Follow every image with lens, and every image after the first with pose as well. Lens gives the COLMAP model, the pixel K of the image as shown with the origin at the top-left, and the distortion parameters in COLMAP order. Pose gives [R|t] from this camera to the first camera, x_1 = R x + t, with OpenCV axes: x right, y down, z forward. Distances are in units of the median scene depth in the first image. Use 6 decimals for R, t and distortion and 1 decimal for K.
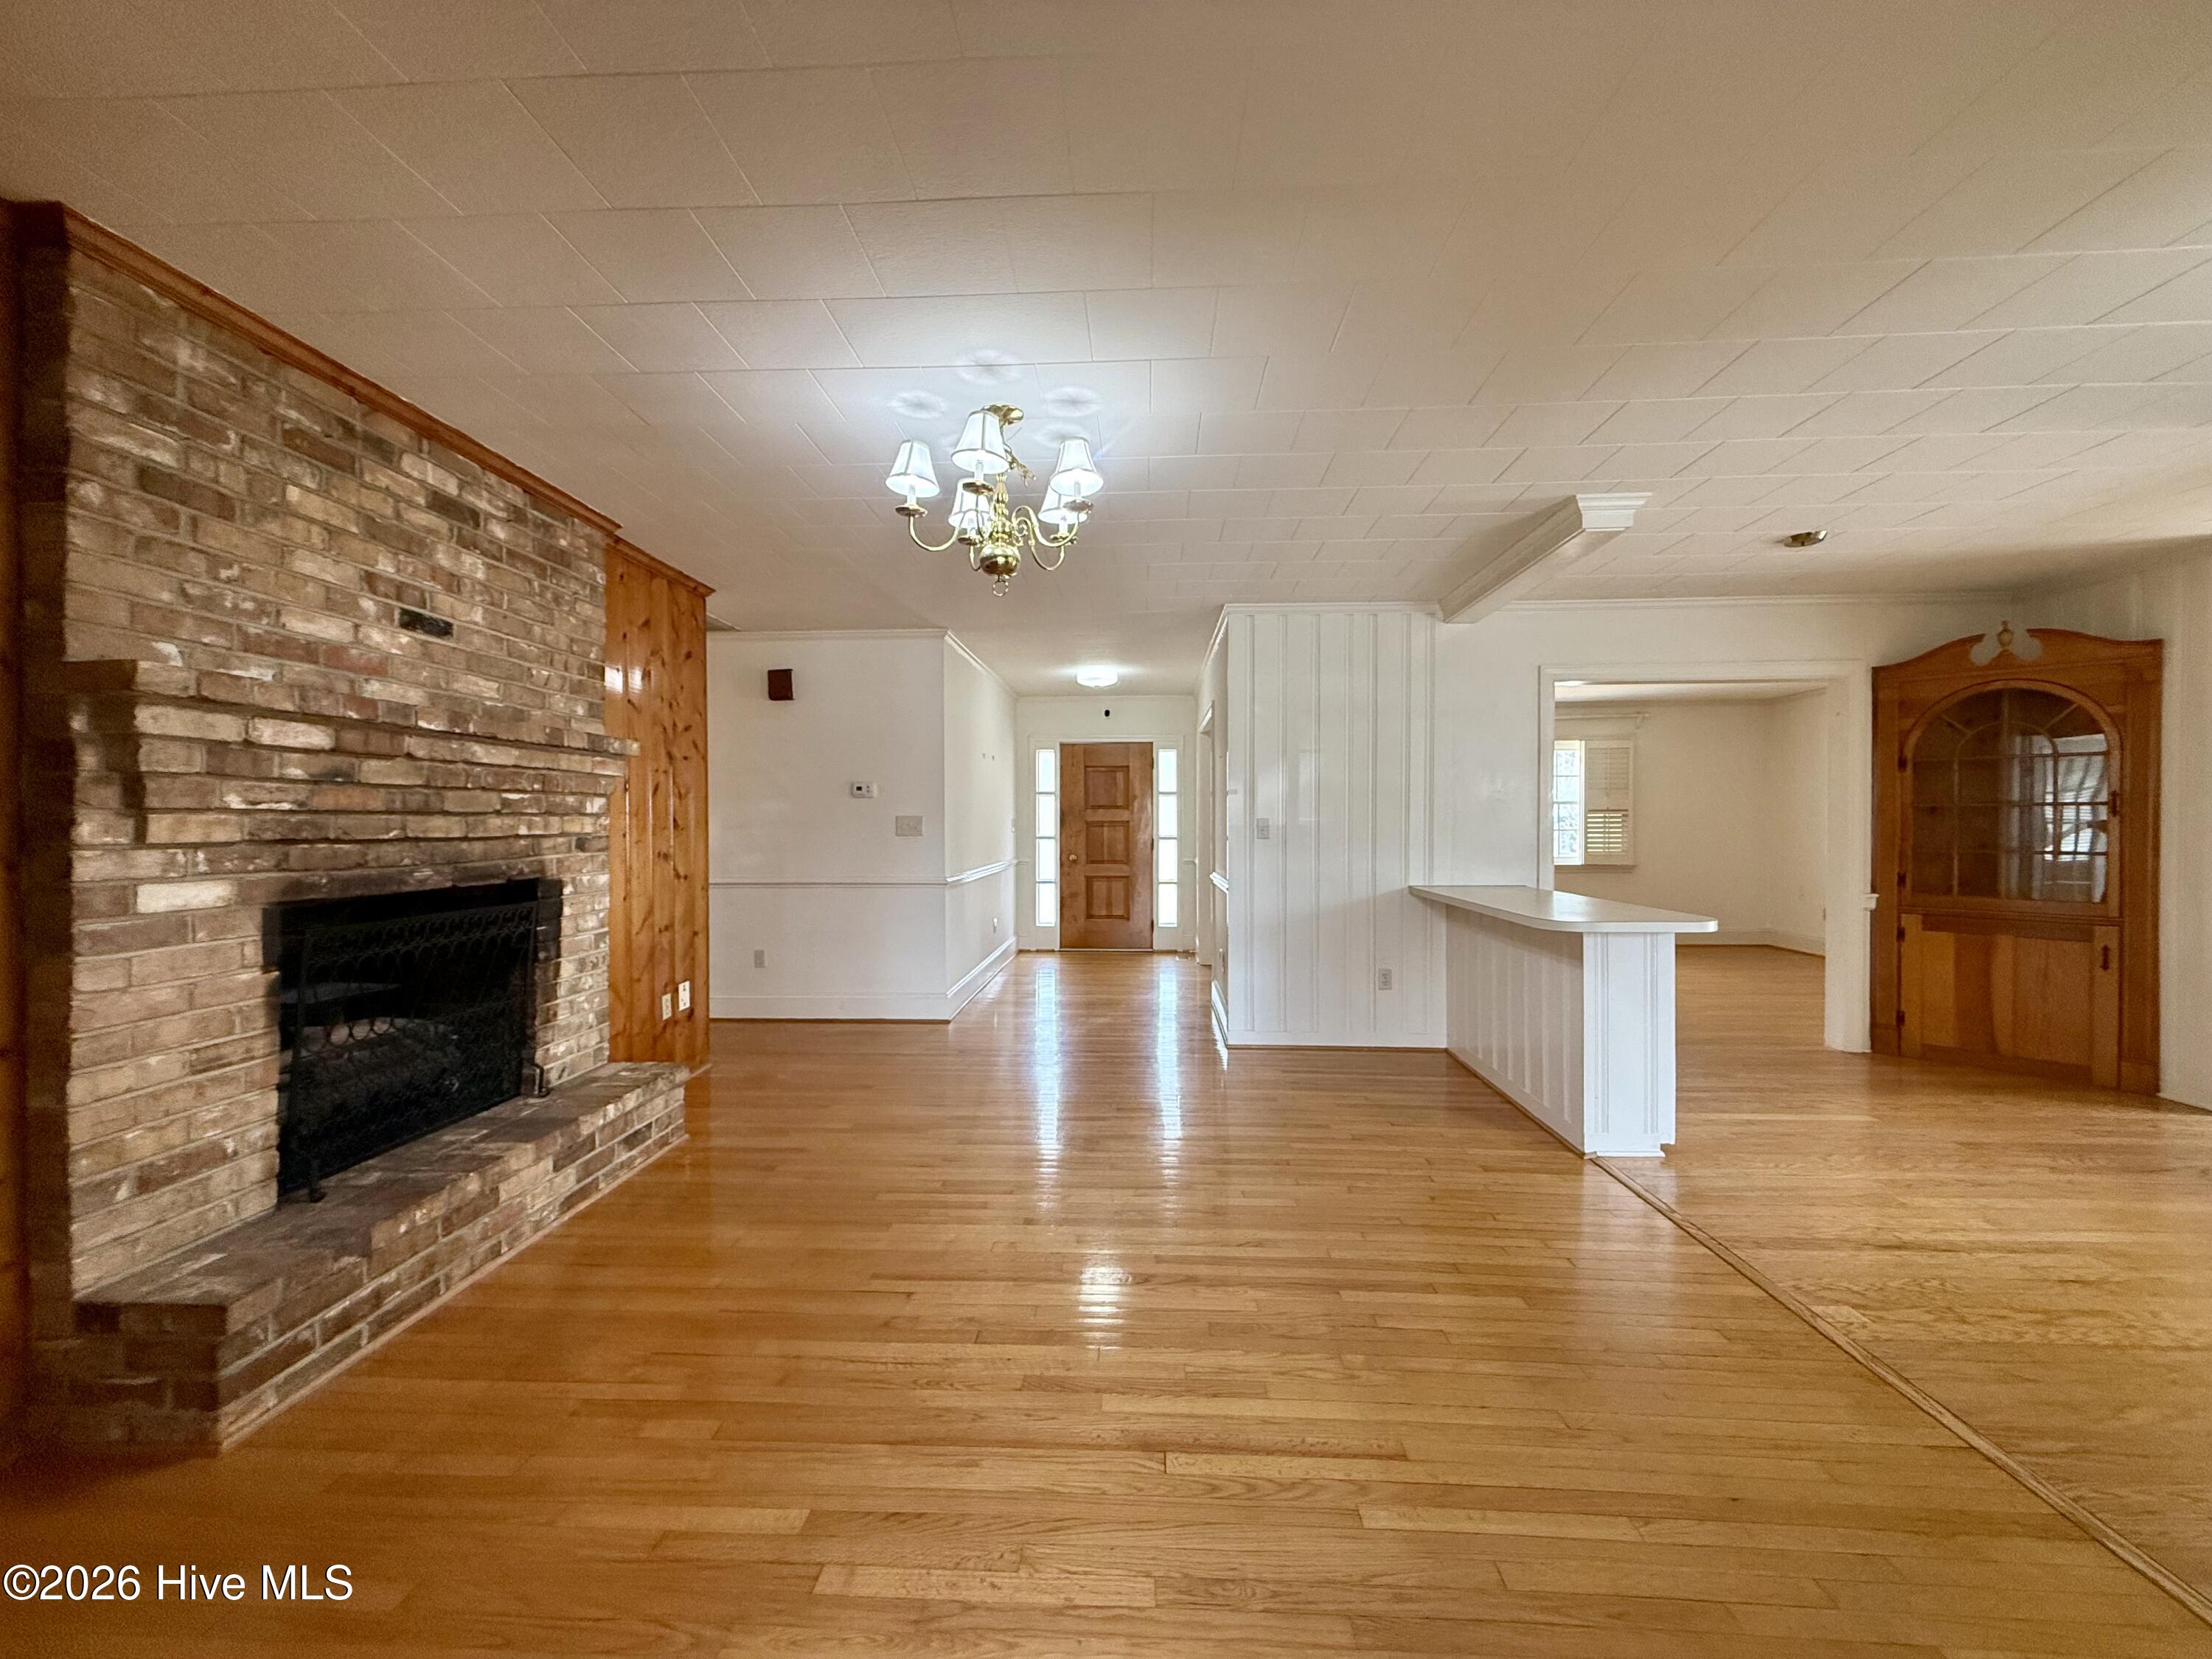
lens RADIAL K [[874.6, 0, 1097.0], [0, 874.6, 828.8], [0, 0, 1]] dist [0.000673, 0.000728]
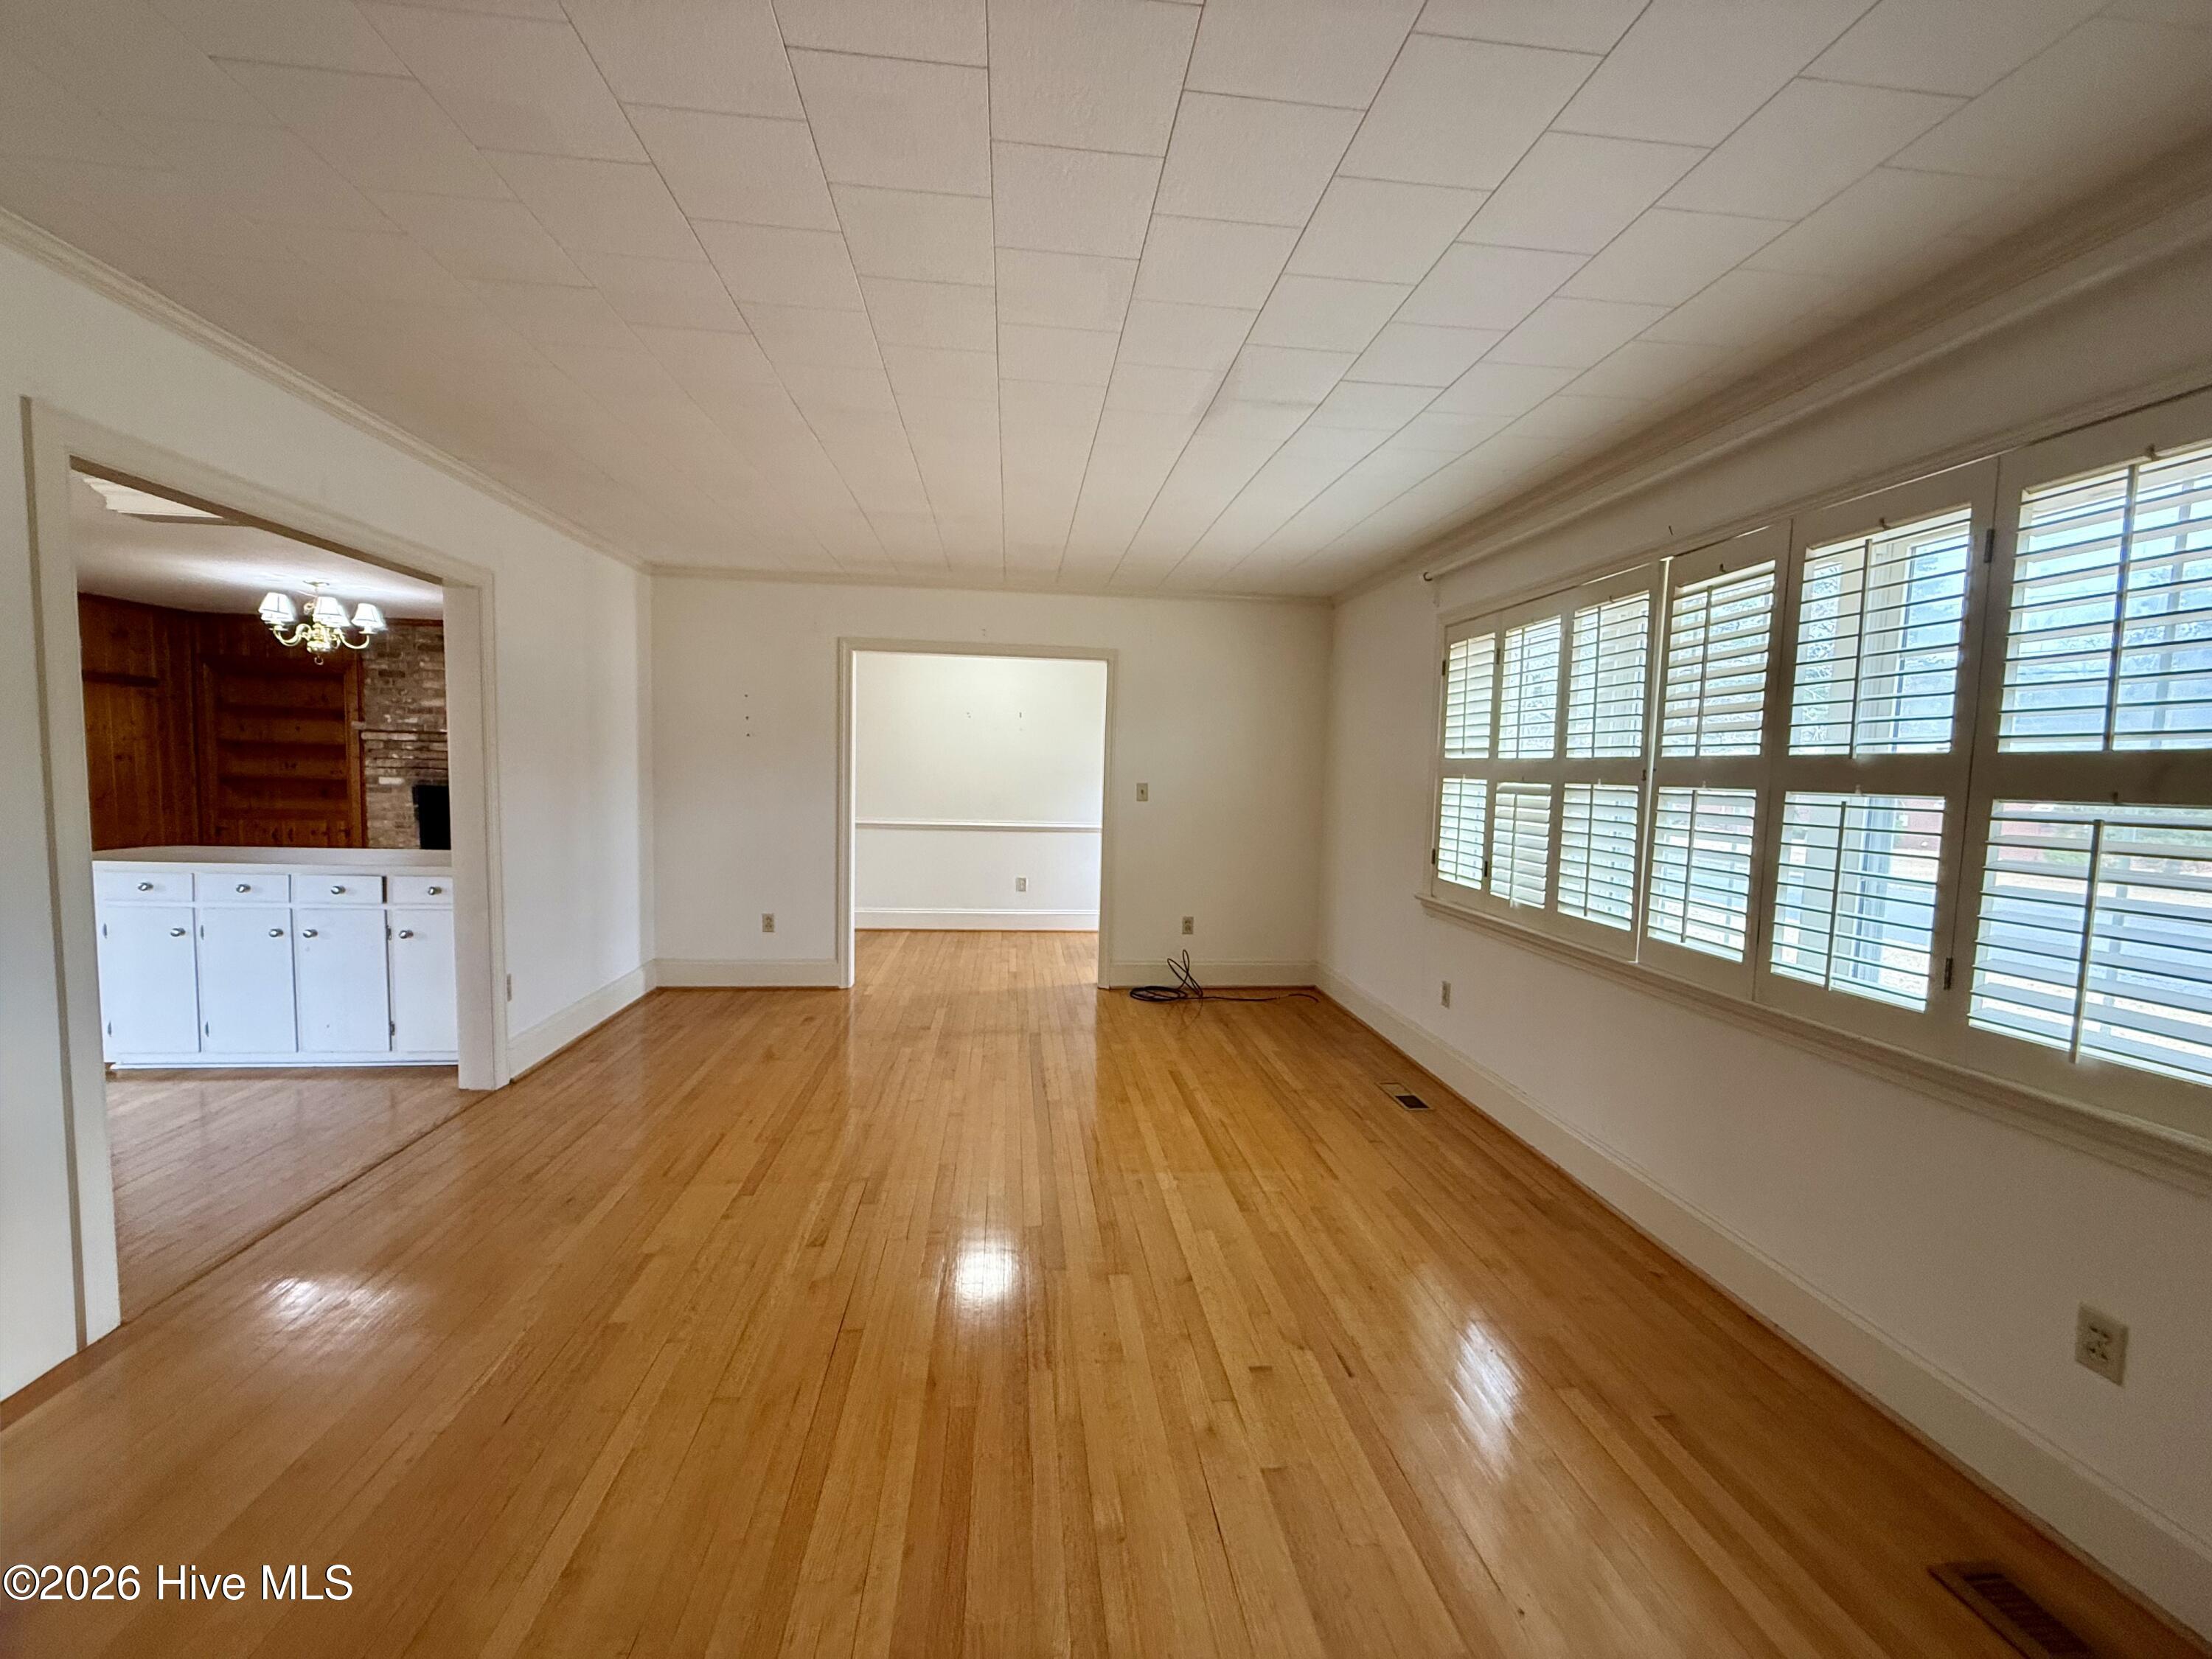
lens RADIAL K [[874.6, 0, 1105.5], [0, 874.6, 823.3], [0, 0, 1]] dist [0.000673, 0.000728]
pose [[0.160929, 0.070639, -0.984435, 1.996953], [-0.035892, 0.997195, 0.065687, -0.062348], [0.986313, 0.024762, 0.163013, 2.133834]]
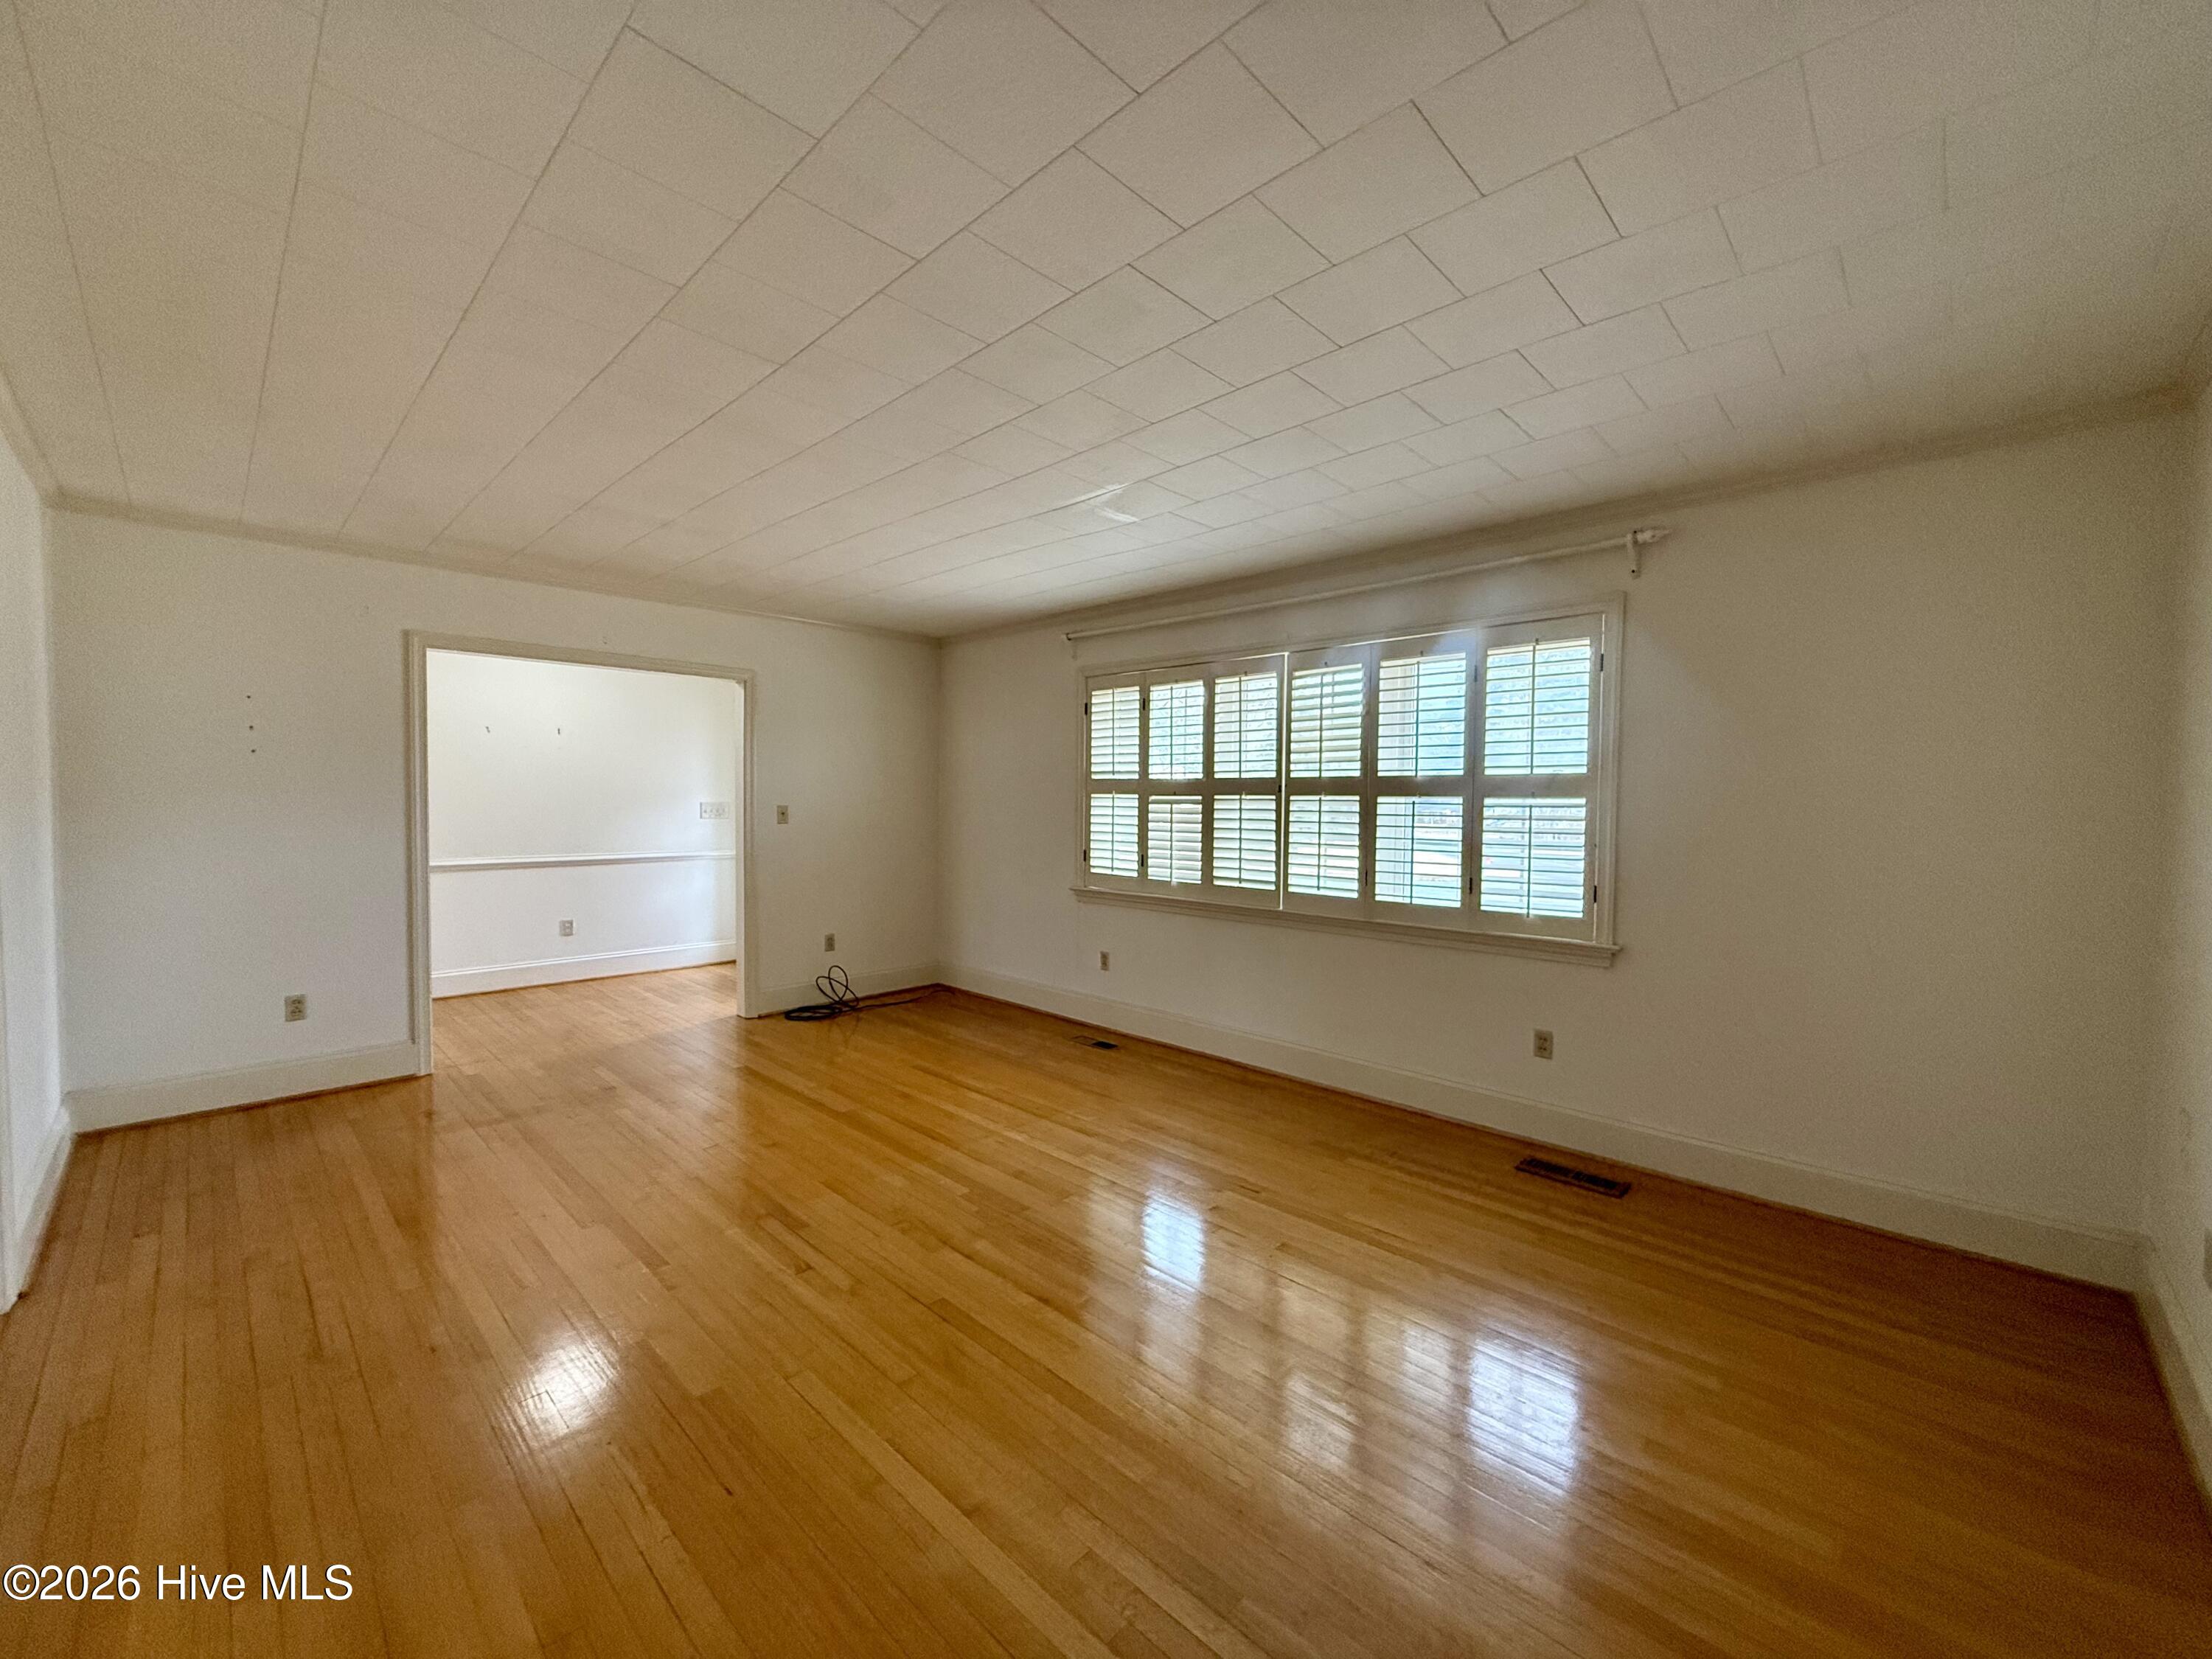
lens RADIAL K [[874.6, 0, 1101.3], [0, 874.6, 821.2], [0, 0, 1]] dist [0.000673, 0.000728]
pose [[0.754782, 0.026178, -0.655453, 1.909816], [-0.016691, 0.999646, 0.020704, -0.045433], [0.655763, -0.004686, 0.754952, 1.598160]]
